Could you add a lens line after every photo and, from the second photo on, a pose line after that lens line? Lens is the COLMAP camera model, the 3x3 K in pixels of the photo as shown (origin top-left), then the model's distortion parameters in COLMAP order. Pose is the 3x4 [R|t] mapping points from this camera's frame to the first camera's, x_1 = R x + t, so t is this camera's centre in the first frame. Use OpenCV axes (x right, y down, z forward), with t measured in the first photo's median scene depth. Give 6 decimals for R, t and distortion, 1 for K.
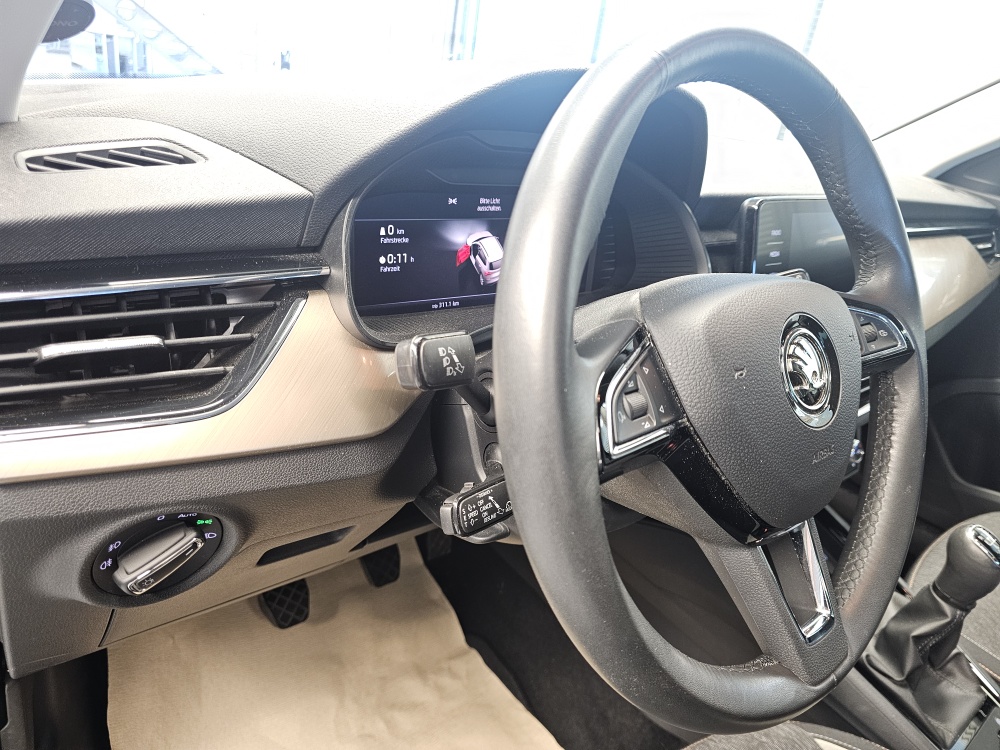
lens RADIAL K [[671.3, 0, 499.8], [0, 671.3, 360.8], [0, 0, 1]] dist [0.048153, -0.056833]
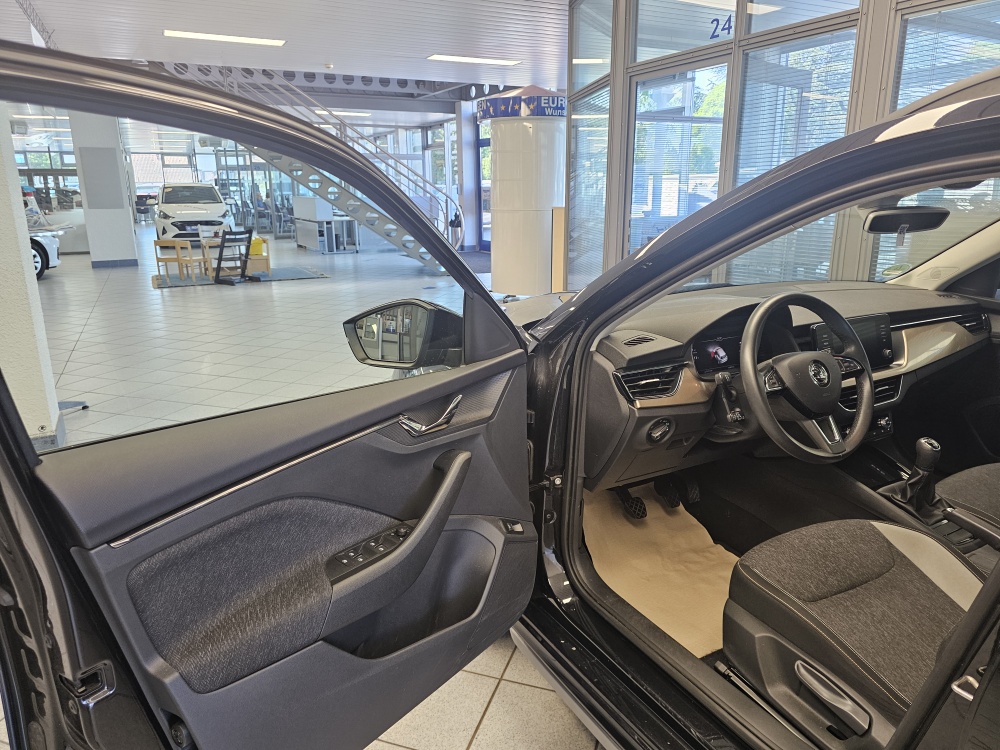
lens RADIAL K [[671.3, 0, 499.8], [0, 671.3, 360.8], [0, 0, 1]] dist [0.048153, -0.056833]
pose [[0.972276, -0.102522, -0.210165, -0.490889], [0.066905, 0.983156, -0.170080, 0.455984], [0.224062, 0.151304, 0.962758, -3.041435]]
